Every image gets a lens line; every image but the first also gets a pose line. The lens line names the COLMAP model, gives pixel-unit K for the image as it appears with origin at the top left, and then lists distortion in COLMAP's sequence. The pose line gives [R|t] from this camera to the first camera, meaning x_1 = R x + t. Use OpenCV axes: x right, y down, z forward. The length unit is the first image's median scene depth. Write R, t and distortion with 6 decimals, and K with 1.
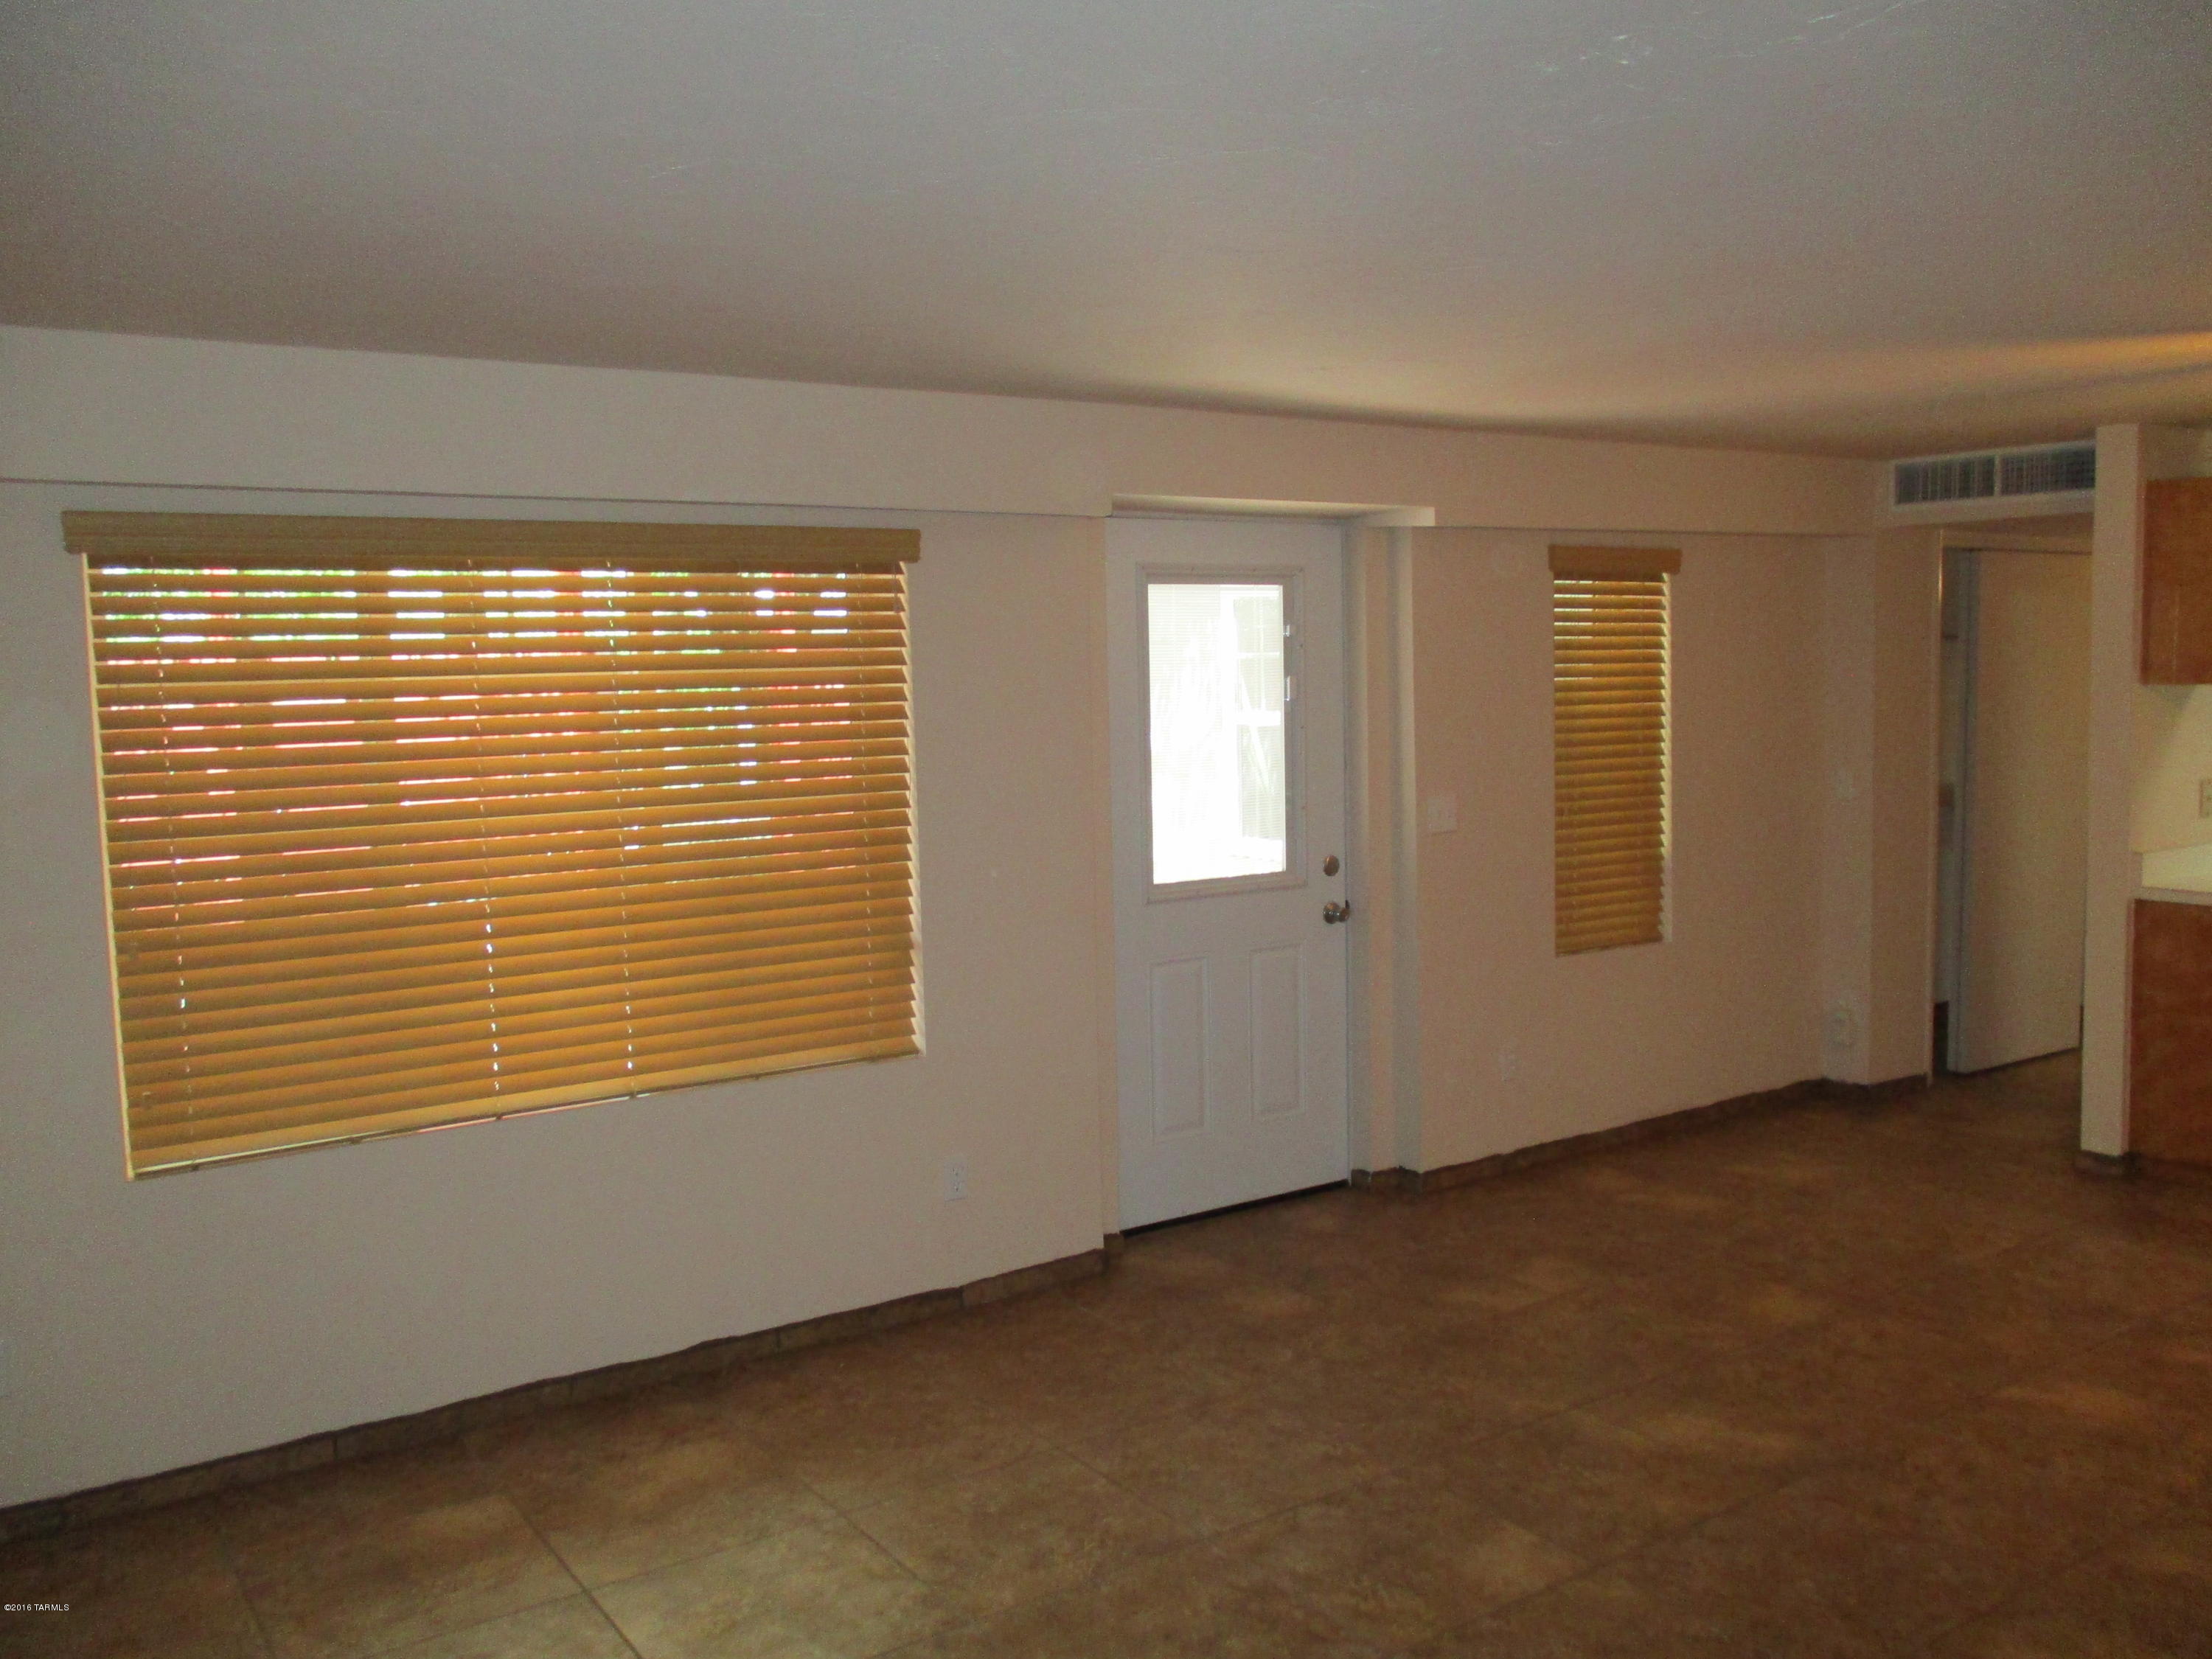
lens RADIAL K [[1857.9, 0, 1113.4], [0, 1857.9, 821.6], [0, 0, 1]] dist [-0.025363, 0.005029]
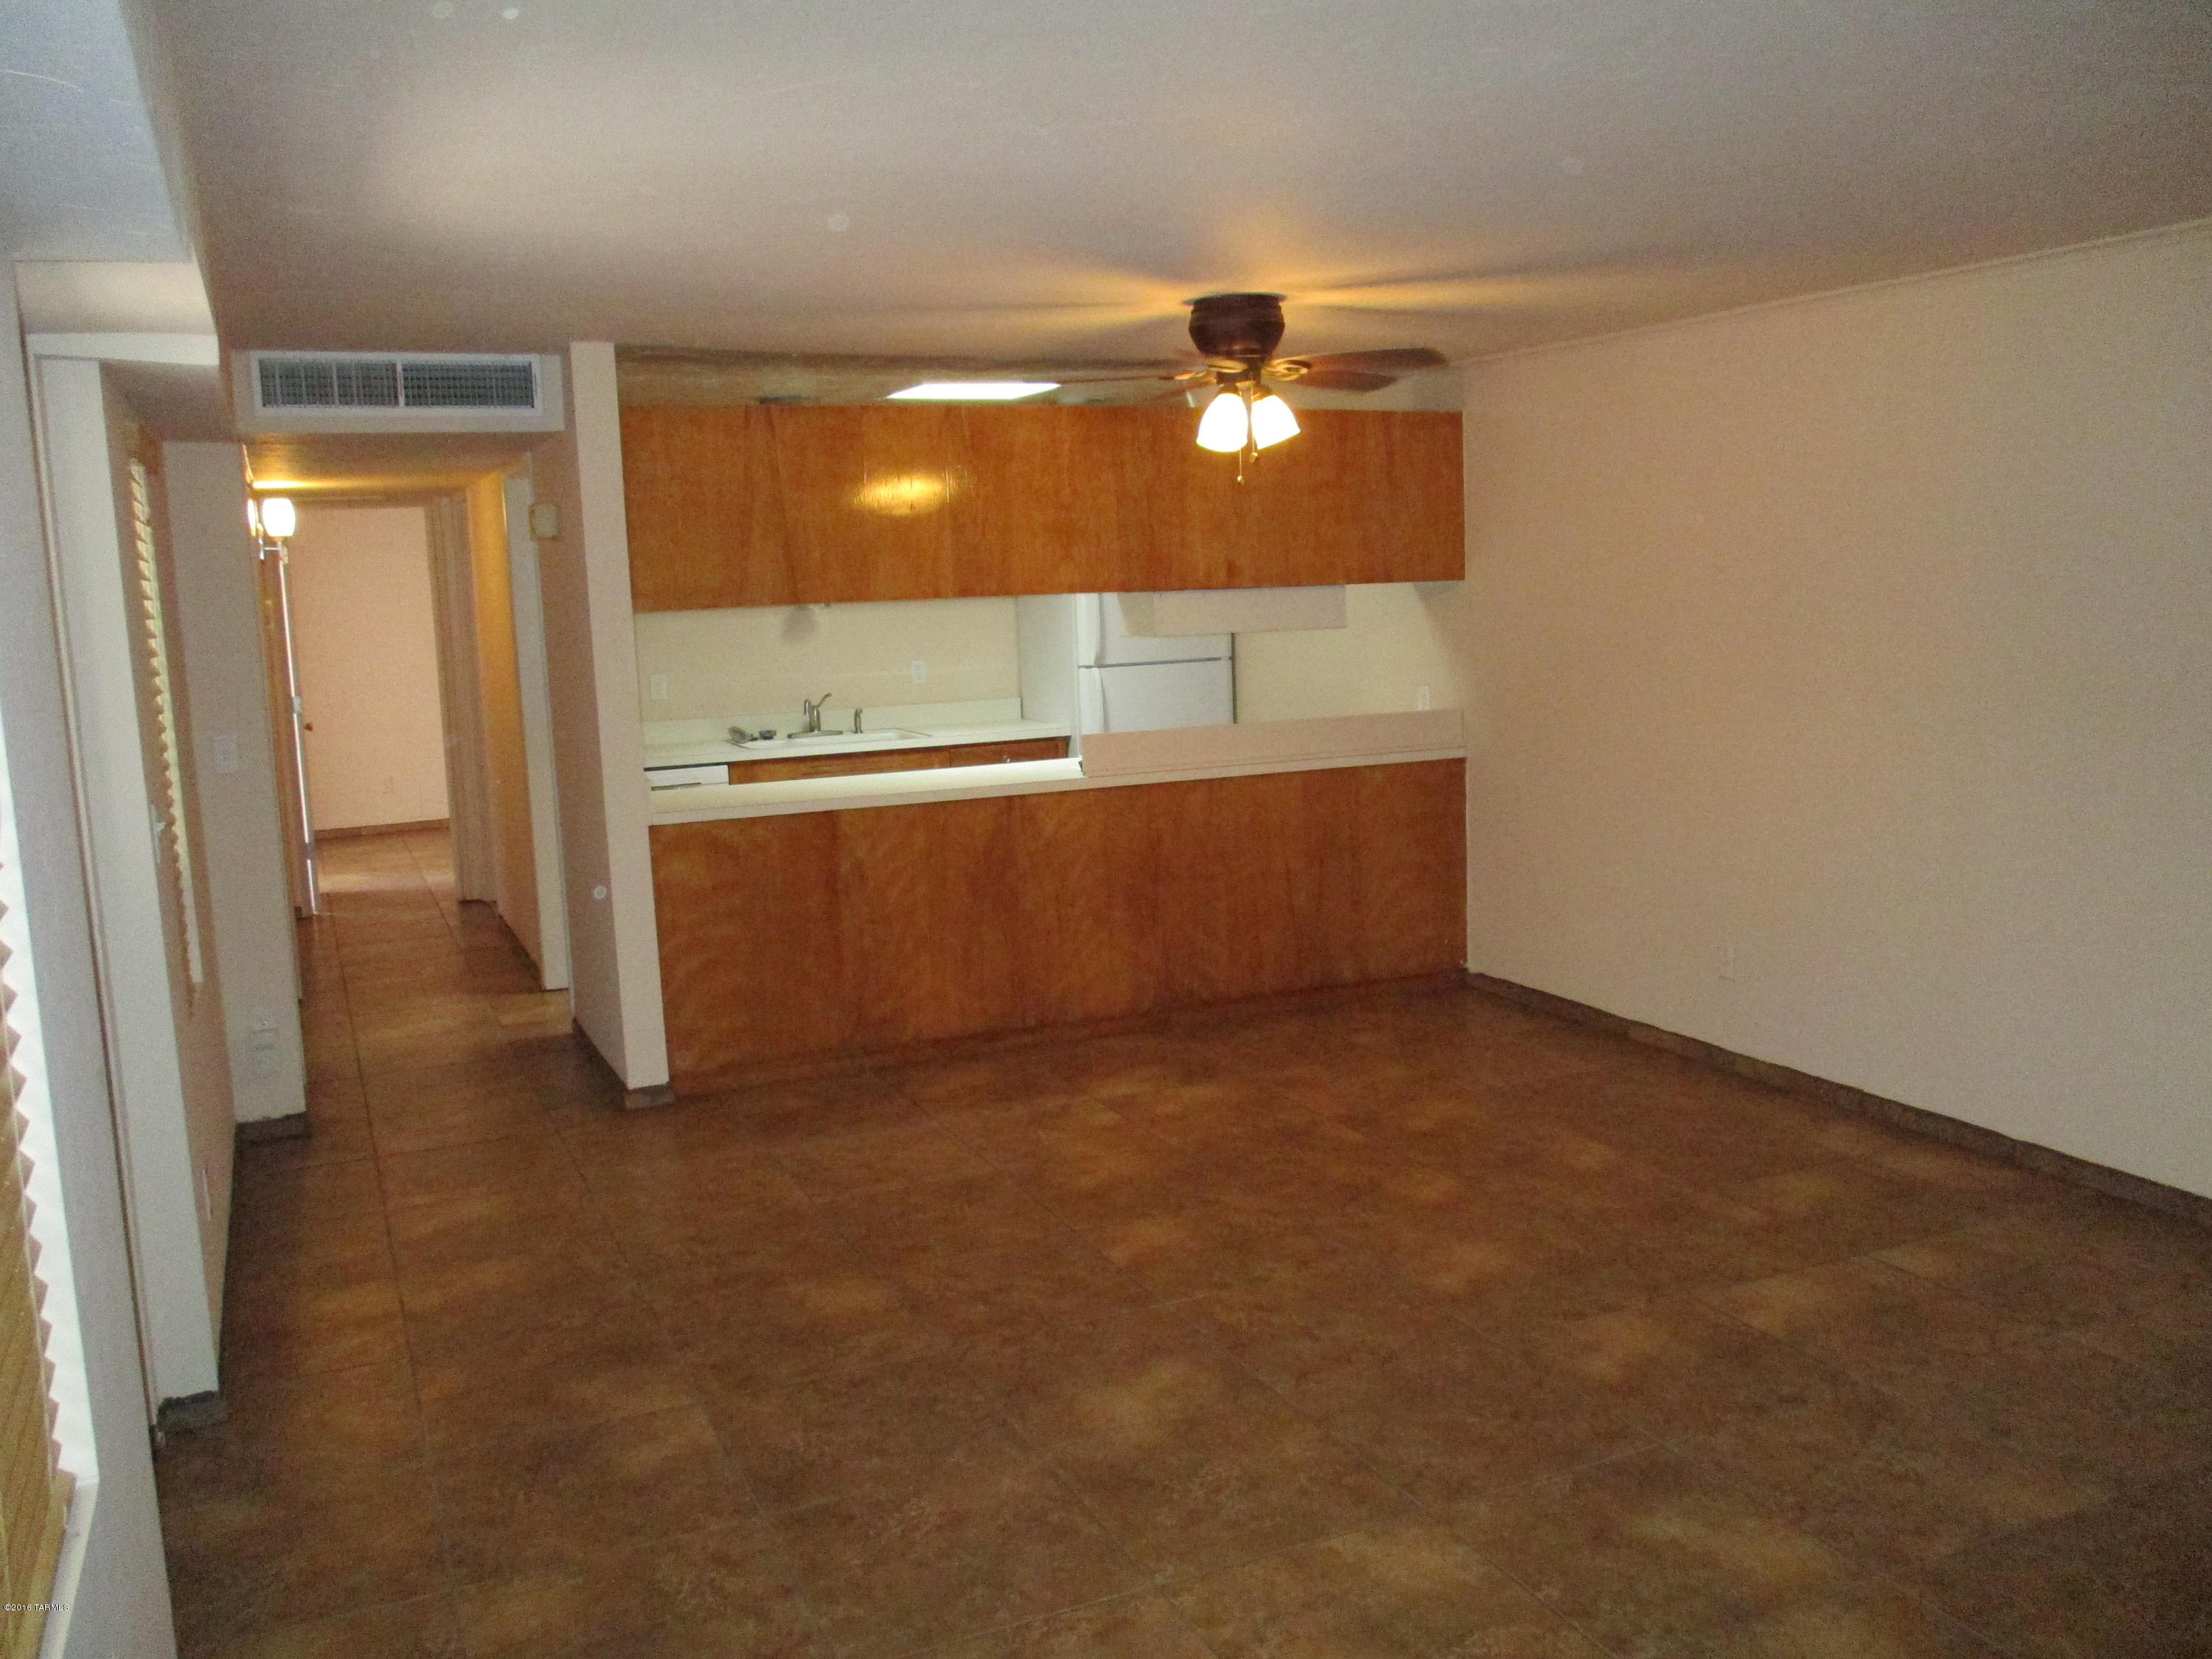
lens RADIAL K [[1857.9, 0, 1113.4], [0, 1857.9, 821.6], [0, 0, 1]] dist [-0.025363, 0.005029]
pose [[0.176246, -0.121426, 0.976828, -0.381107], [0.118501, 0.987762, 0.101405, -0.032514], [-0.977187, 0.097883, 0.188478, 0.566167]]
